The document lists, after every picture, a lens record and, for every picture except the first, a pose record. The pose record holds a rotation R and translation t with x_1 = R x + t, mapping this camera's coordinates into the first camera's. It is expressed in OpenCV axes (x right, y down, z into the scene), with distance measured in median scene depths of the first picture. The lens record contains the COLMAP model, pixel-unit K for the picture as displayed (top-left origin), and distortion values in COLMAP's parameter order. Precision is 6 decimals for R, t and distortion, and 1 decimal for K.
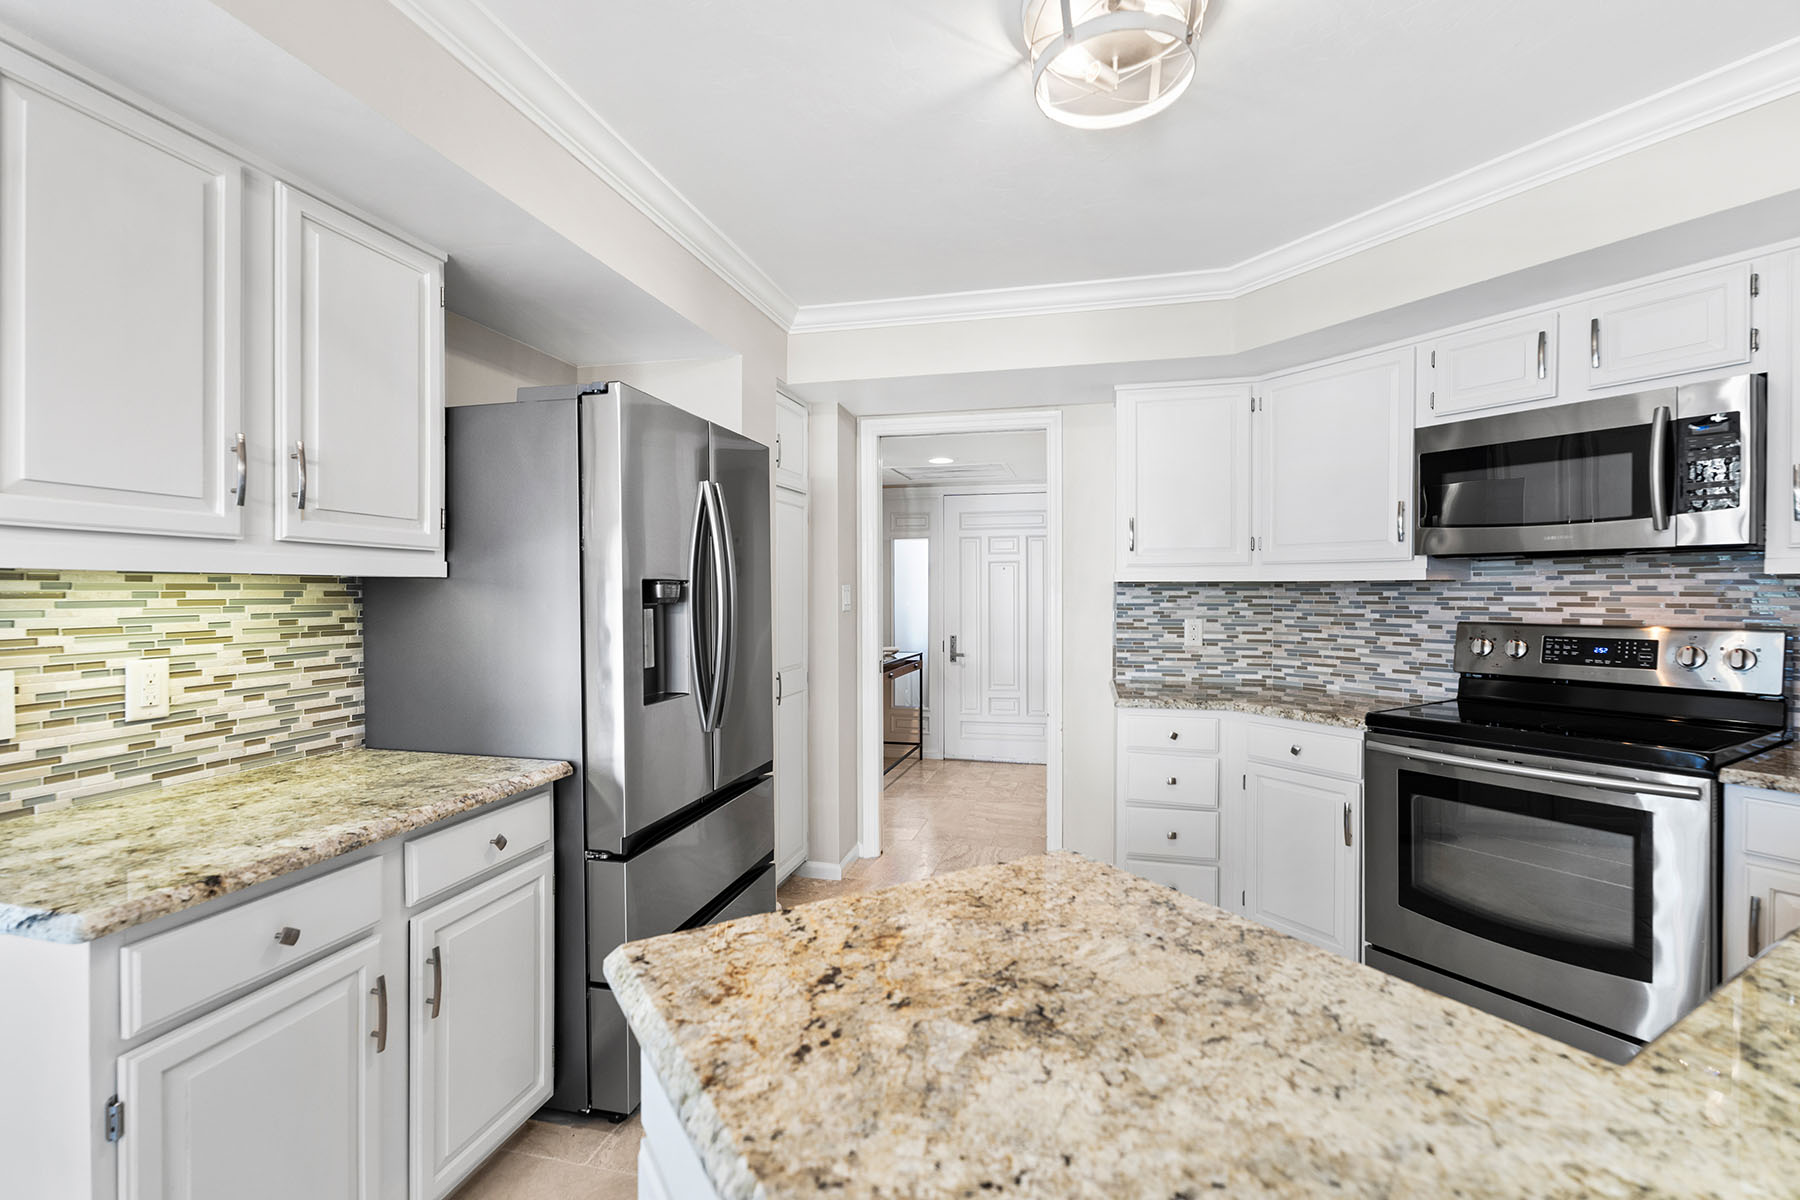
lens RADIAL K [[808.8, 0, 900.0], [0, 808.8, 600.0], [0, 0, 1]] dist [0.001732, -0.000033]
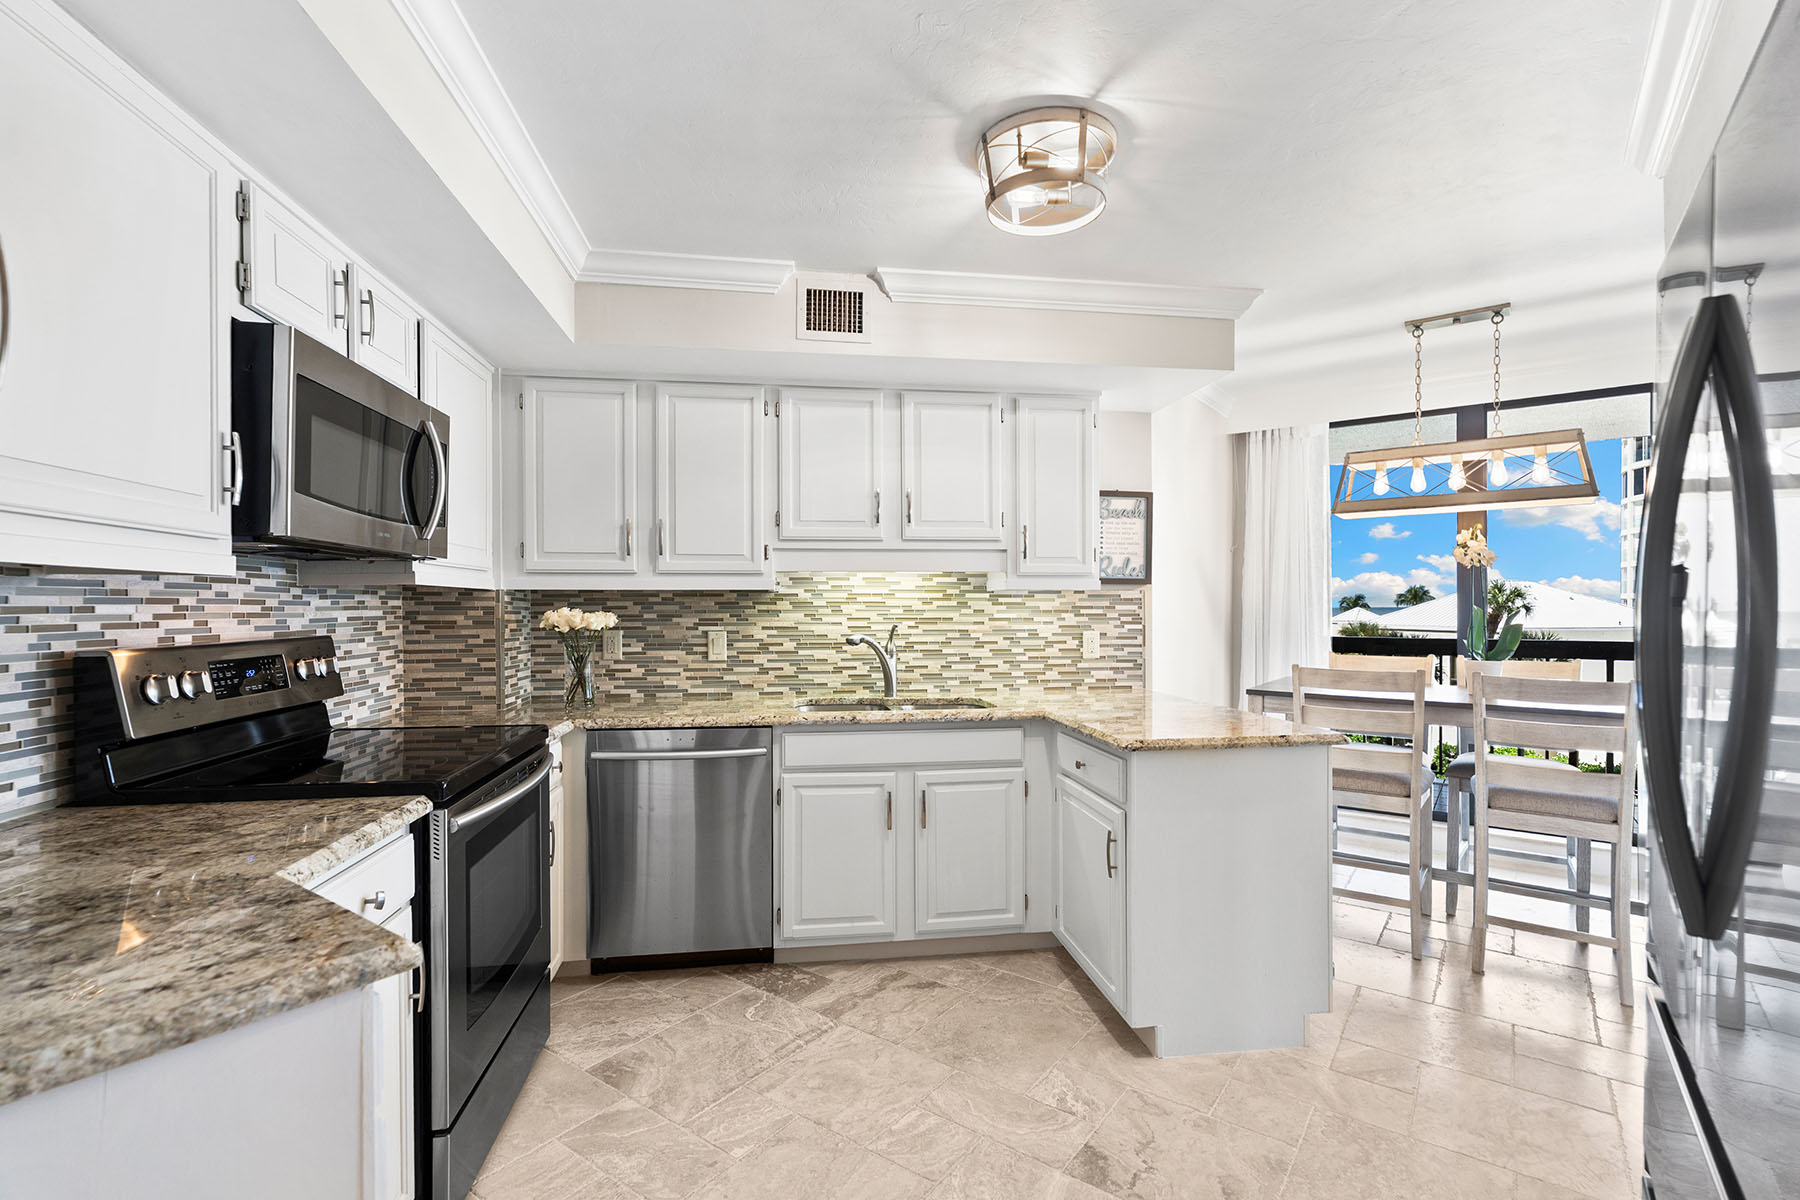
lens RADIAL K [[808.8, 0, 900.0], [0, 808.8, 600.0], [0, 0, 1]] dist [0.001732, -0.000033]
pose [[-0.919222, 0.006671, 0.393684, -0.017994], [0.007885, 0.999968, 0.001466, -0.003972], [-0.393662, 0.004452, -0.919245, 1.173020]]
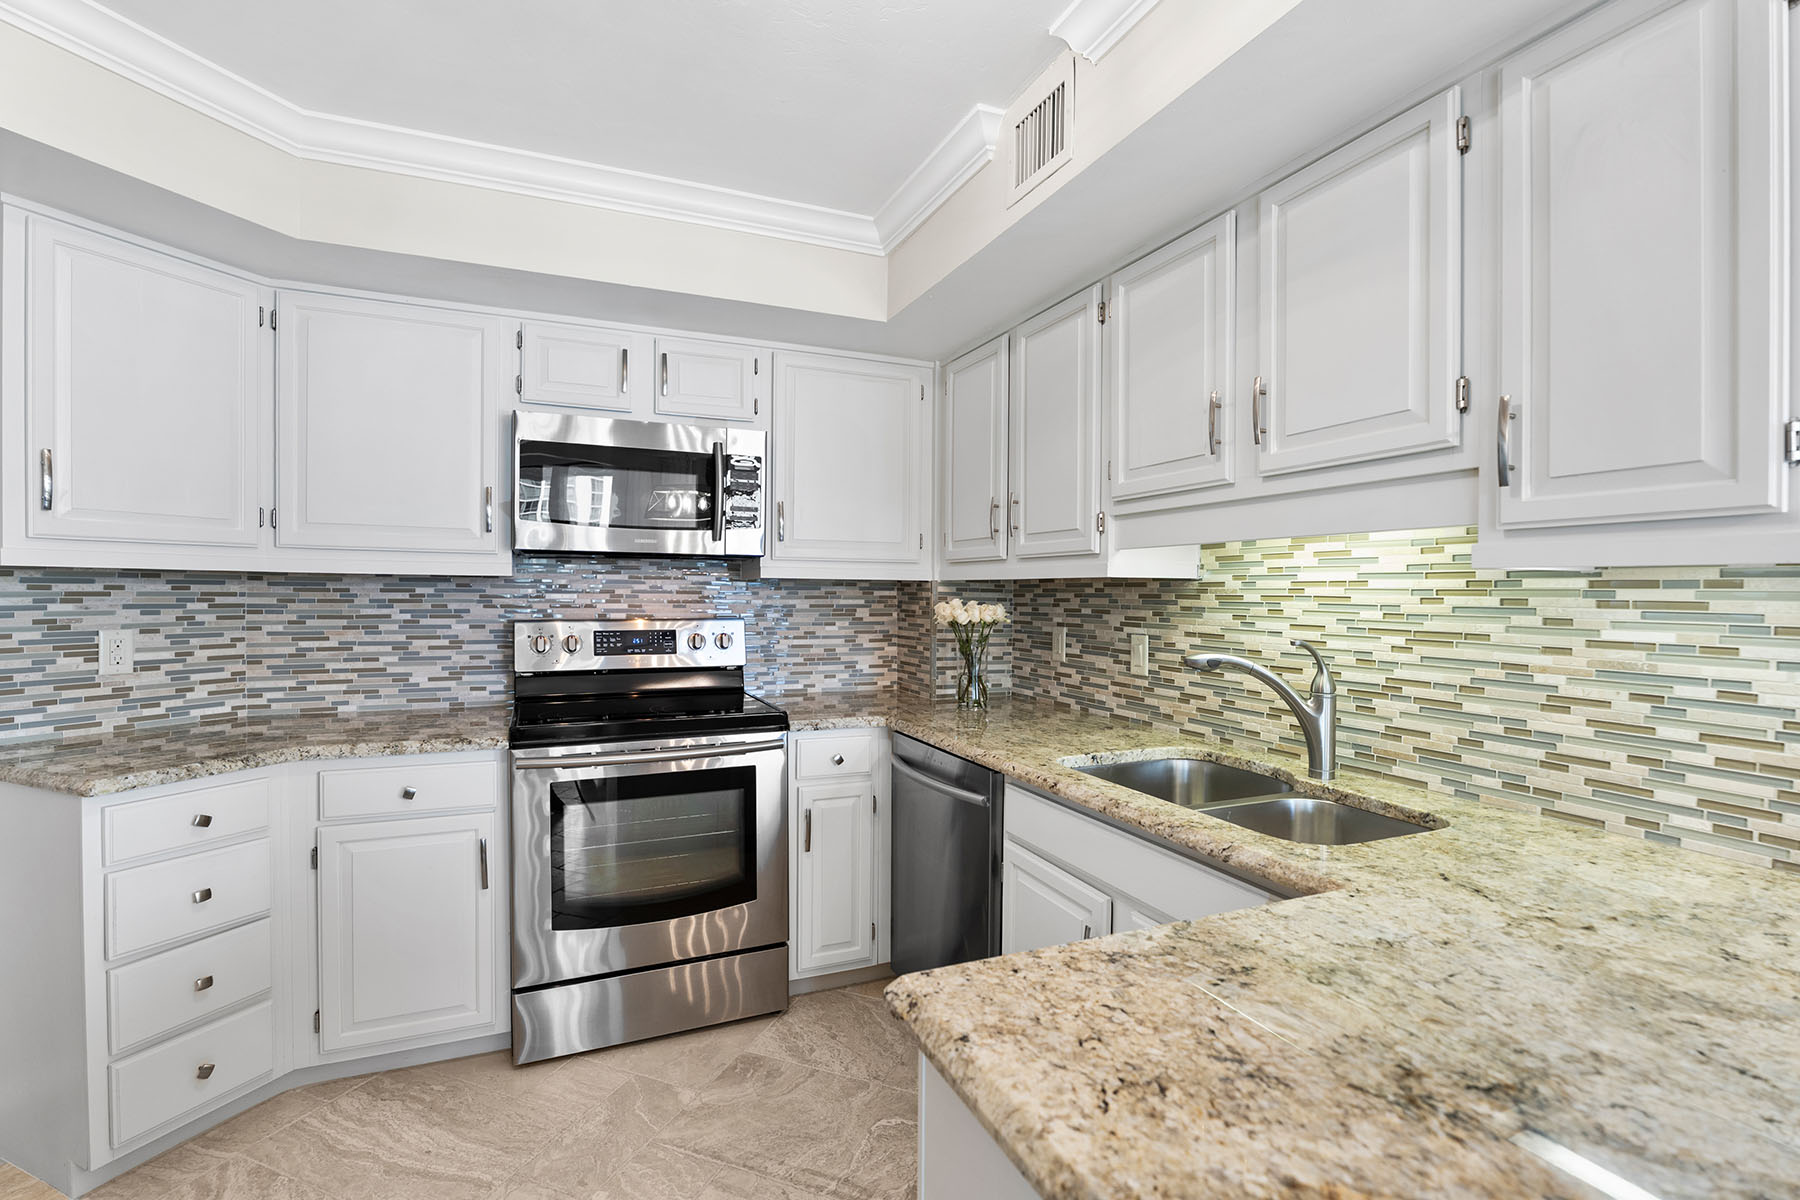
lens RADIAL K [[818.9, 0, 900.0], [0, 818.9, 600.0], [0, 0, 1]] dist [-0.016136, -0.000085]
pose [[0.134366, -0.007314, 0.990905, -0.187807], [0.002613, 0.999972, 0.007027, -0.002319], [-0.990928, 0.001645, 0.134382, 0.377676]]
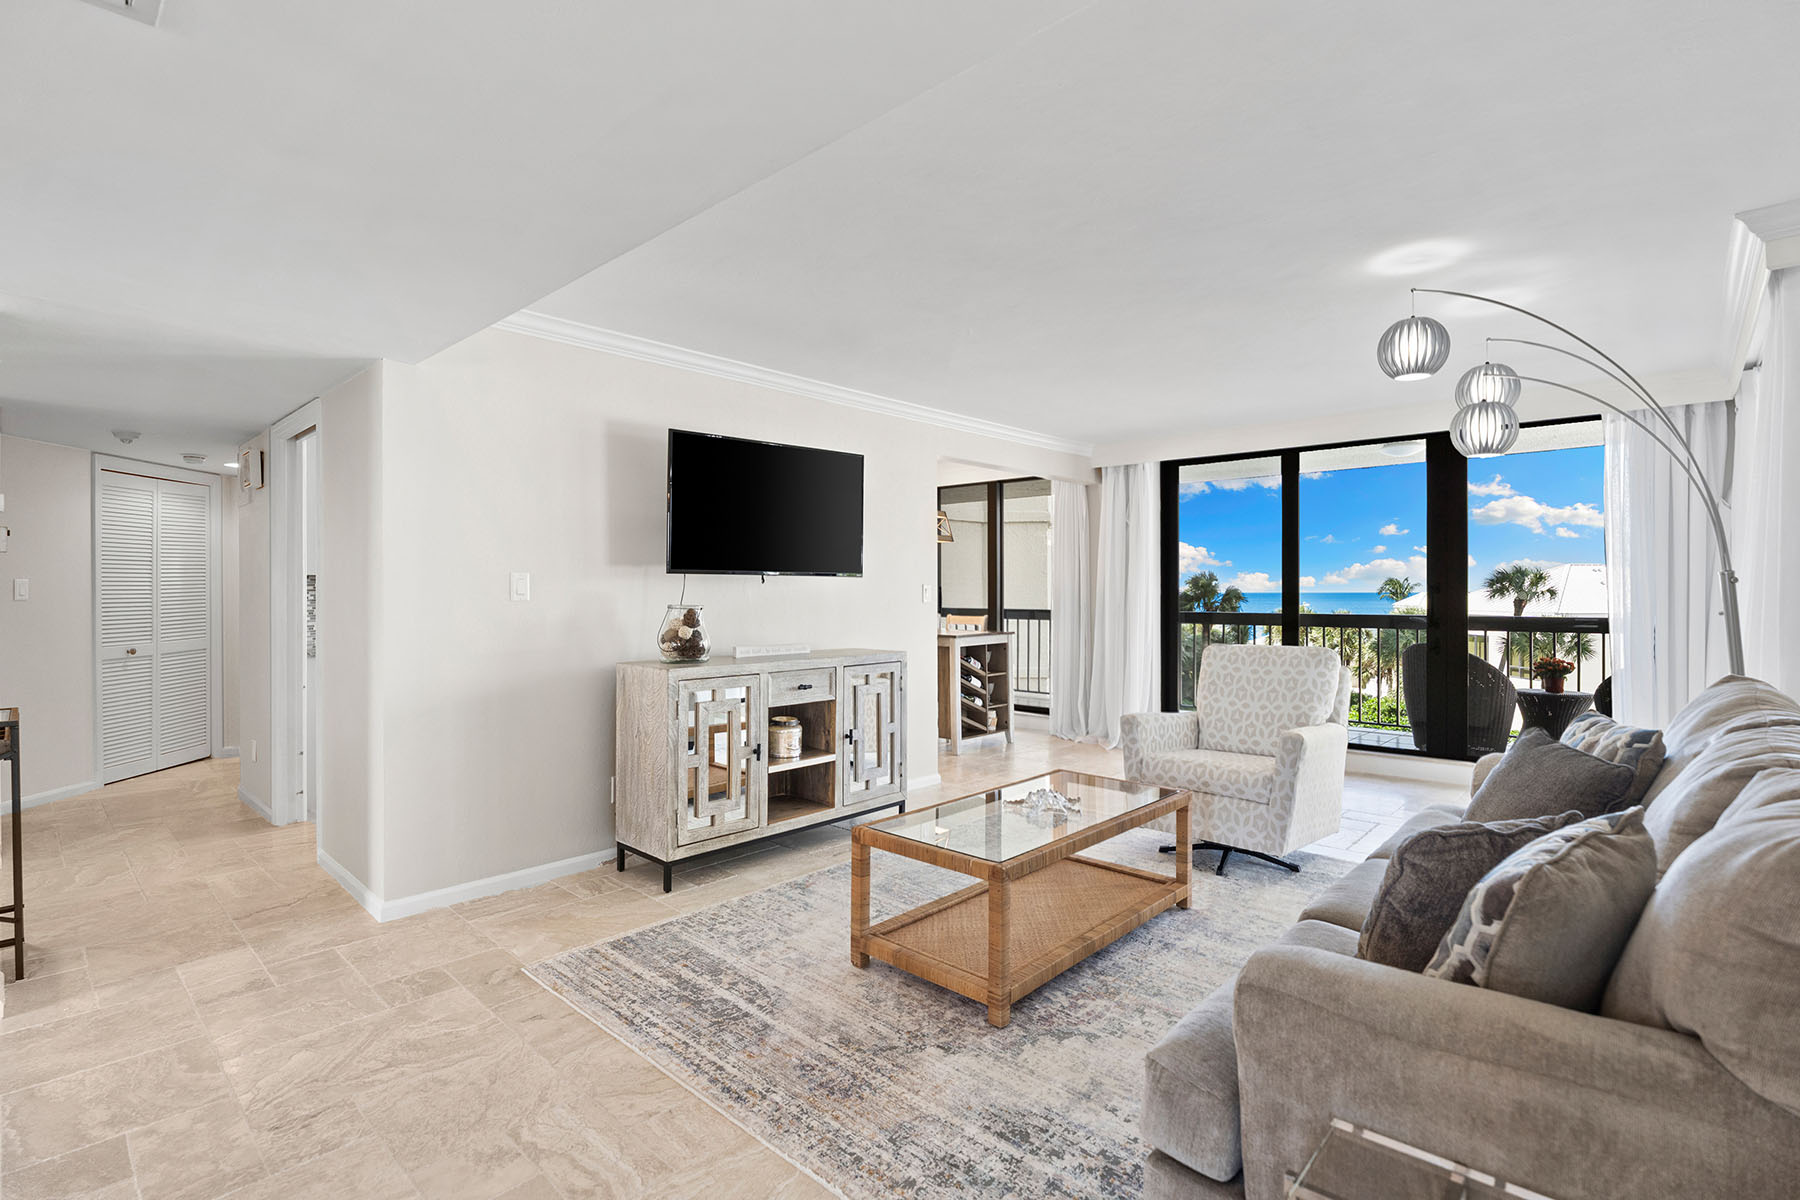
lens RADIAL K [[841.4, 0, 889.6], [0, 841.4, 596.3], [0, 0, 1]] dist [-0.012735, -0.000699]
pose [[-0.871346, 0.002002, 0.490665, -1.400801], [0.009247, 0.999881, 0.012343, 0.001162], [-0.490581, 0.015292, -0.871261, 1.996029]]
